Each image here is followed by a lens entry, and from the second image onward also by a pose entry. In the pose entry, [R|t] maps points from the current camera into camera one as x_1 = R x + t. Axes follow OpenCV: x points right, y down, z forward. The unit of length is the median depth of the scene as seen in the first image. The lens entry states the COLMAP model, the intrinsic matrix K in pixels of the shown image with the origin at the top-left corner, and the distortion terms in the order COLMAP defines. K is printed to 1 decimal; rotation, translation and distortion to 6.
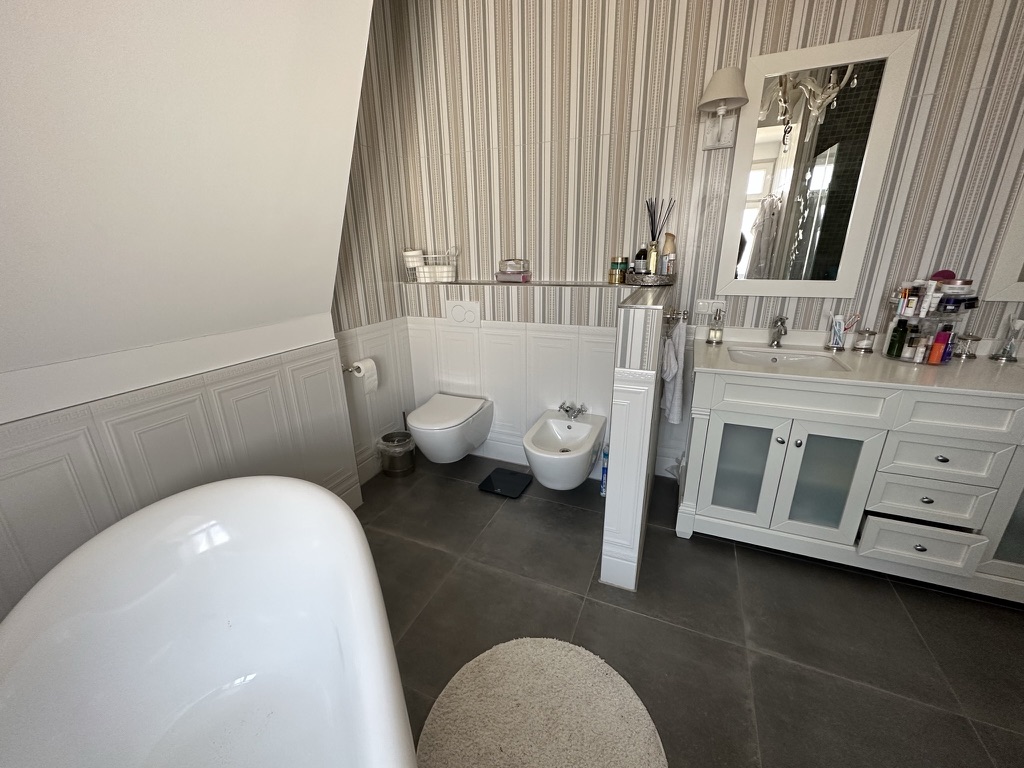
lens RADIAL K [[405.9, 0, 511.3], [0, 405.9, 383.5], [0, 0, 1]] dist [0.000242, -0.001067]
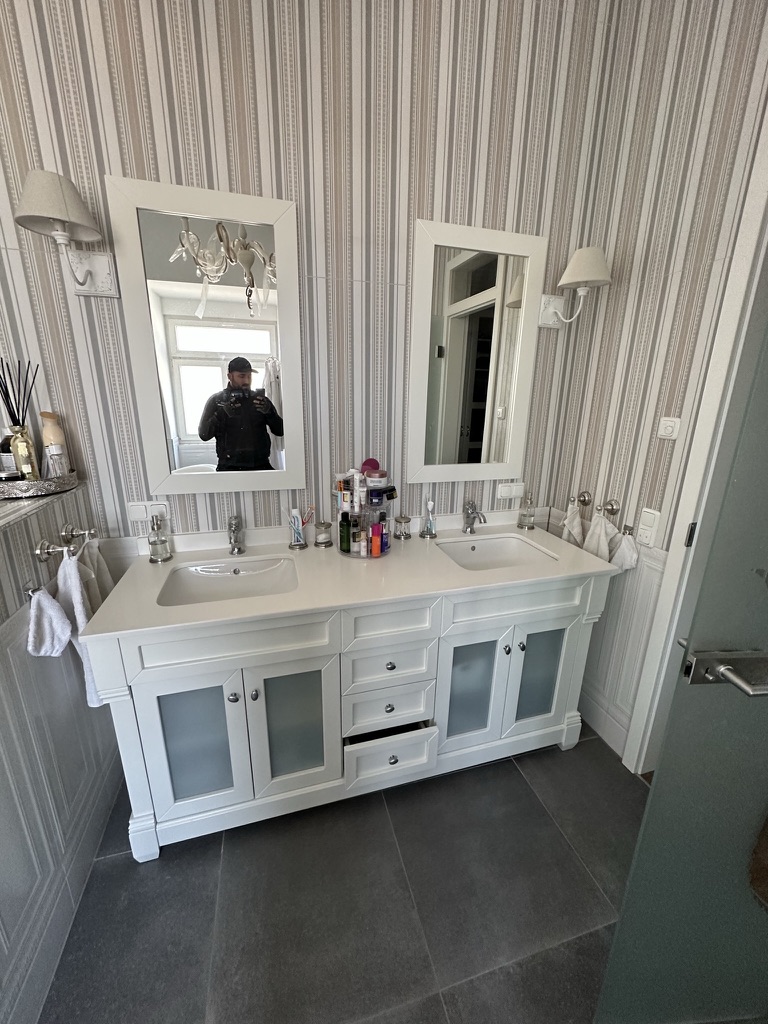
lens RADIAL K [[405.9, 0, 384.1], [0, 405.9, 510.5], [0, 0, 1]] dist [0.000242, -0.001067]
pose [[0.776068, -0.144246, 0.613931, 0.466212], [0.169328, 0.985405, 0.017478, -0.164902], [-0.607492, 0.090392, 0.789166, 0.209738]]
